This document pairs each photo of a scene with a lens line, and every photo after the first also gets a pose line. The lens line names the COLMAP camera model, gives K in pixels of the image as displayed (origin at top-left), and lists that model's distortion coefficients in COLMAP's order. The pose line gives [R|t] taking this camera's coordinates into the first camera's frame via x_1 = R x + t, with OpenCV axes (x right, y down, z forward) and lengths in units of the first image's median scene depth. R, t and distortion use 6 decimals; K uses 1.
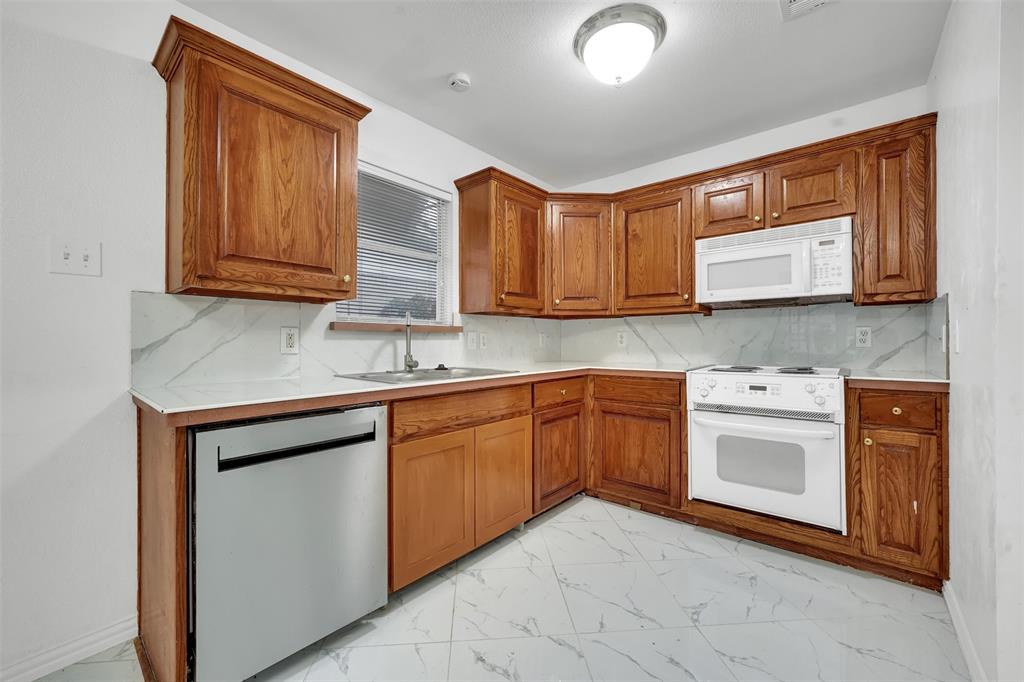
lens RADIAL K [[401.4, 0, 514.9], [0, 401.4, 337.8], [0, 0, 1]] dist [-0.000115, 0.000241]
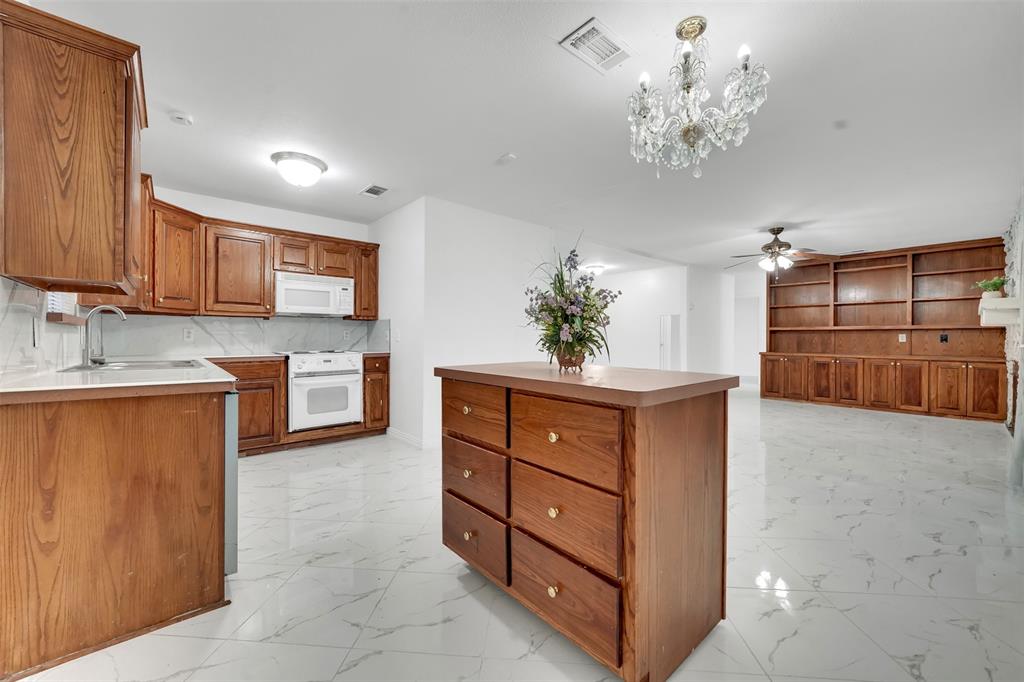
lens RADIAL K [[401.4, 0, 513.2], [0, 401.4, 340.7], [0, 0, 1]] dist [-0.000115, 0.000241]
pose [[0.151528, -0.001309, 0.988452, -1.077477], [-0.009952, 0.999946, 0.002850, 0.011640], [-0.988403, -0.010269, 0.151506, -0.159889]]
